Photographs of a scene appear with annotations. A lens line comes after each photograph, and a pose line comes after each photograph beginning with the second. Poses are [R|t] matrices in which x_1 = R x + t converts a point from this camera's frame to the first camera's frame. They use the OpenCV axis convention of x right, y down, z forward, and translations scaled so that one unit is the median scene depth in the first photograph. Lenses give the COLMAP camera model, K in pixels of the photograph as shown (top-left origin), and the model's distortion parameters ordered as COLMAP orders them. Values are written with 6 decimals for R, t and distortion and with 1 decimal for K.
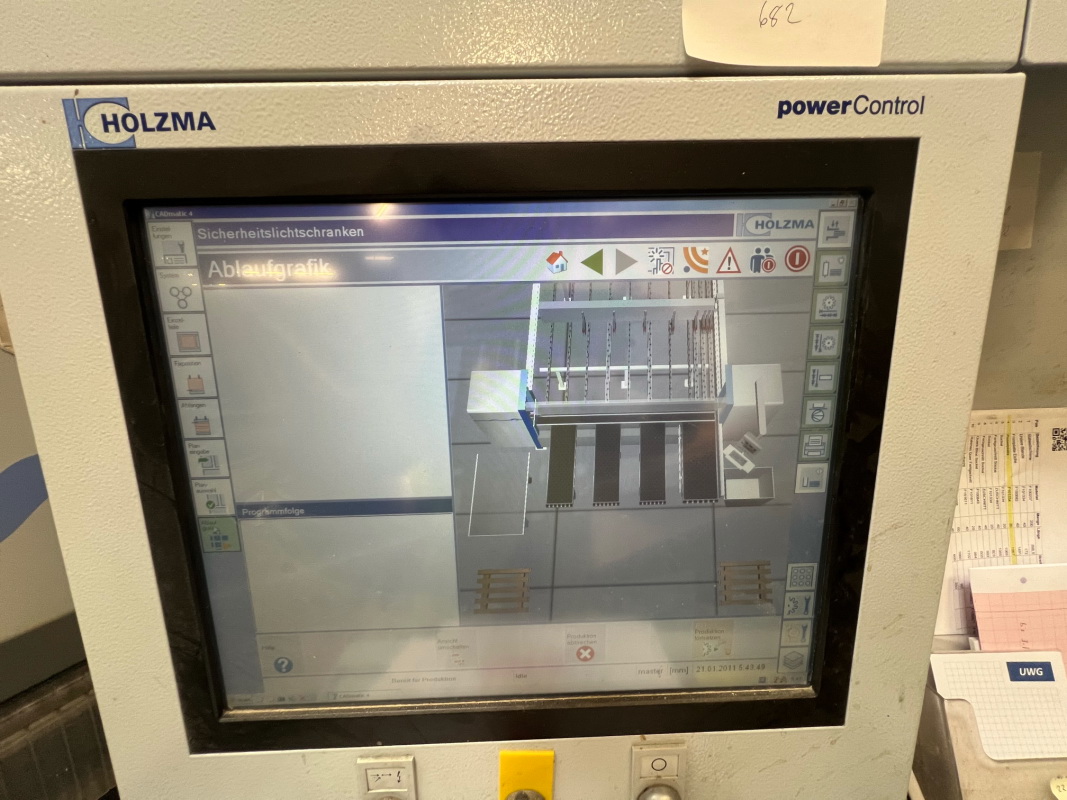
lens RADIAL K [[426.4, 0, 535.0], [0, 426.4, 396.9], [0, 0, 1]] dist [-0.001643, 0.000328]
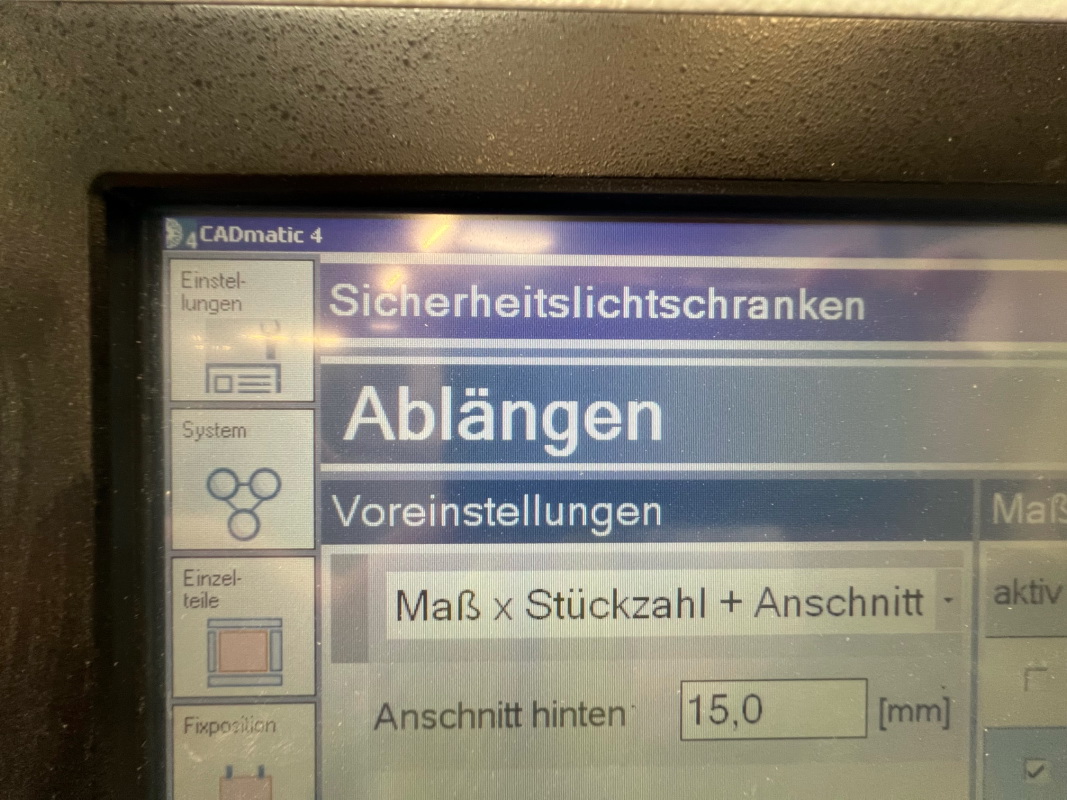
lens RADIAL K [[425.5, 0, 535.0], [0, 425.5, 397.0], [0, 0, 1]] dist [0.000168, 0.000450]
pose [[0.999673, 0.025163, -0.004497, -0.639119], [-0.025559, 0.986558, -0.161400, -0.267737], [0.000376, 0.161462, 0.986879, 0.708919]]
